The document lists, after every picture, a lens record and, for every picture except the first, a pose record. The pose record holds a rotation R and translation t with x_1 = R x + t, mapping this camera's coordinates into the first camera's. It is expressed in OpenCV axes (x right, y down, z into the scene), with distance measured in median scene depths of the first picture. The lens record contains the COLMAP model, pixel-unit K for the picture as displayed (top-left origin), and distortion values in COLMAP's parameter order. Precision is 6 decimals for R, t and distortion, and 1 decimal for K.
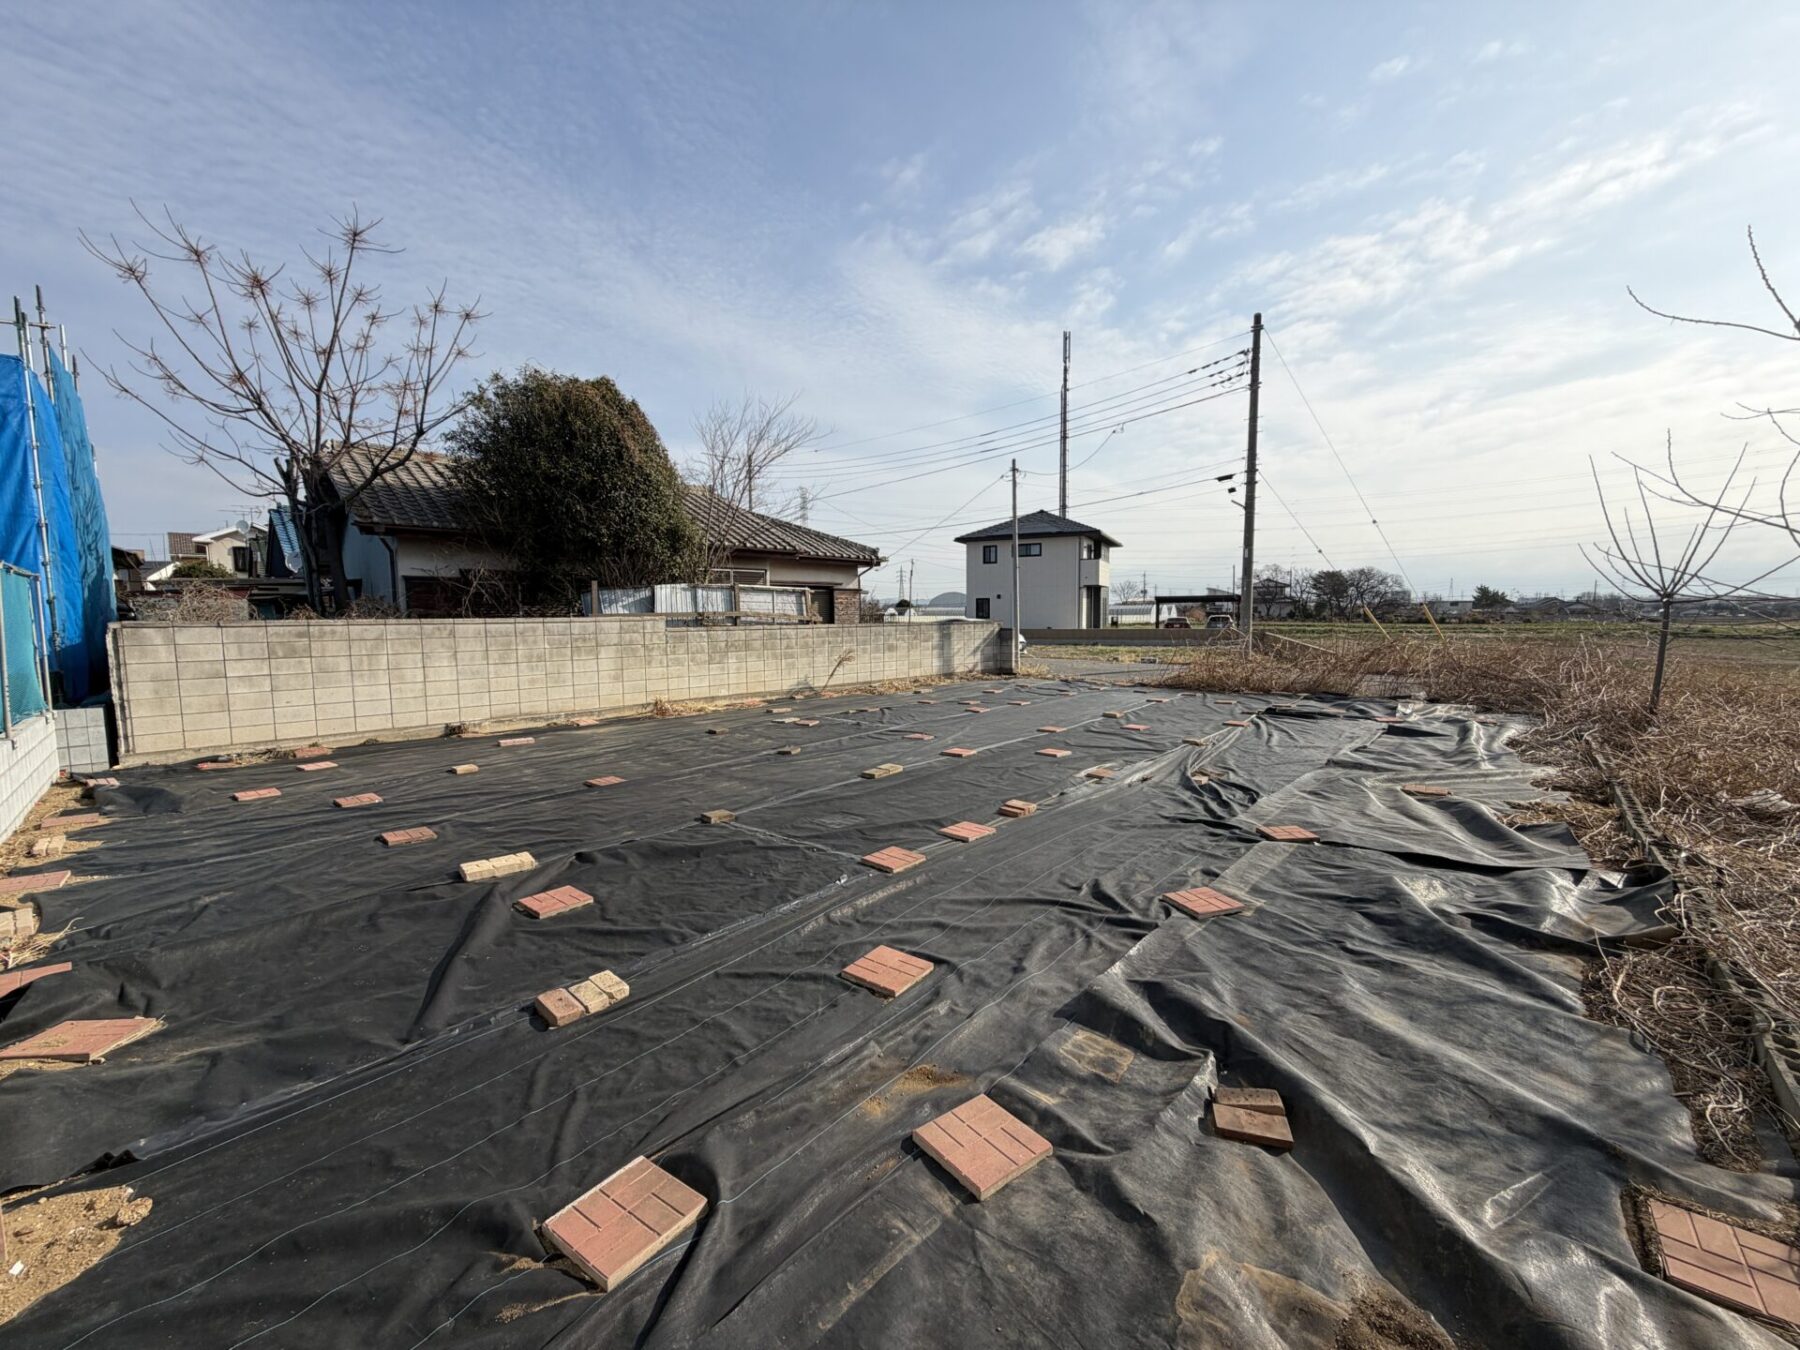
lens RADIAL K [[715.8, 0, 900.0], [0, 715.8, 675.0], [0, 0, 1]] dist [0.000967, 0.000509]
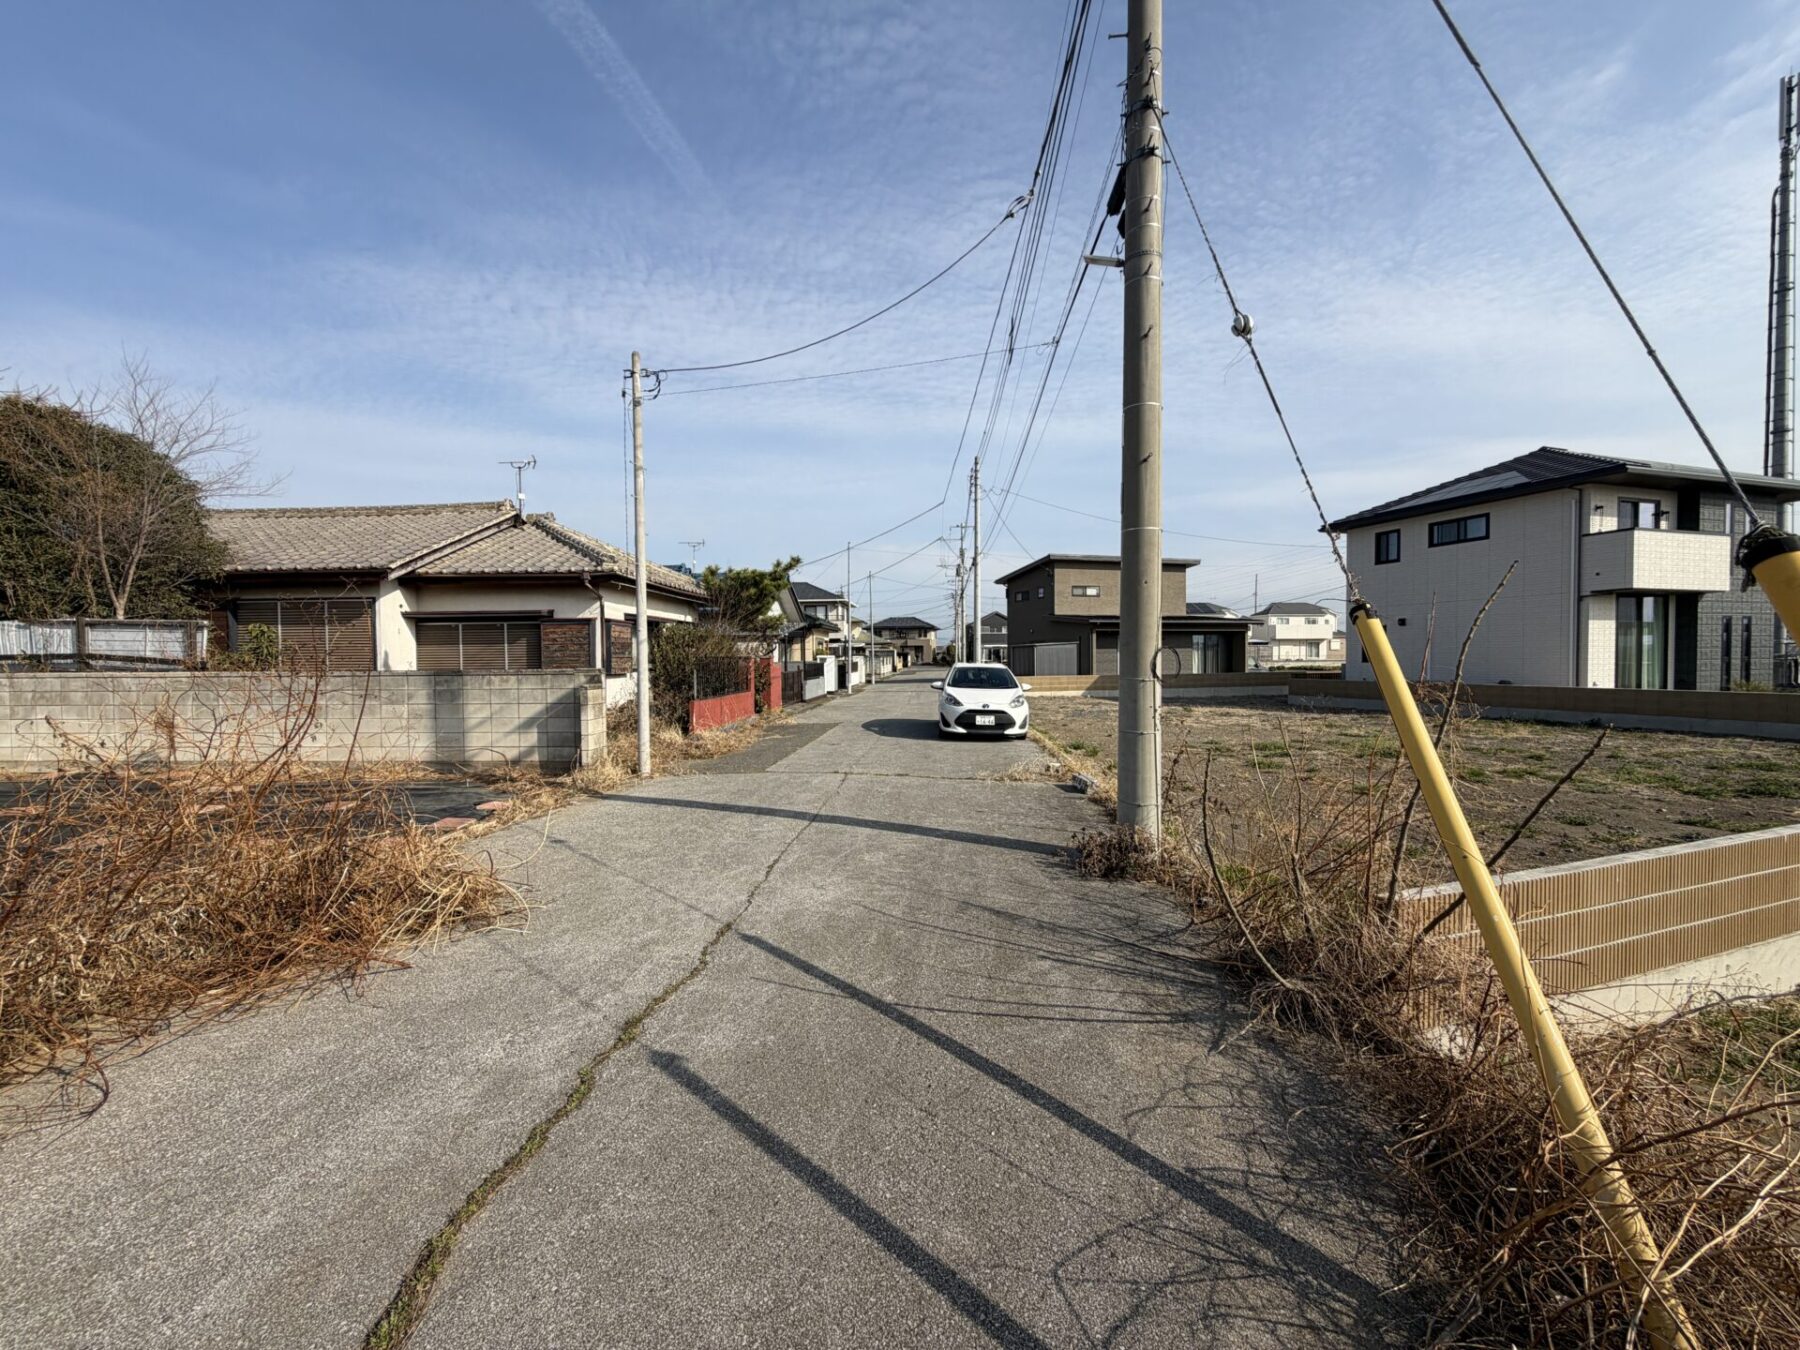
lens RADIAL K [[715.8, 0, 900.0], [0, 715.8, 675.0], [0, 0, 1]] dist [0.000967, 0.000509]
pose [[0.662478, 0.022758, -0.748736, 0.638567], [-0.063874, 0.997614, -0.026192, -0.069662], [0.746353, 0.065176, 0.662351, 0.790388]]
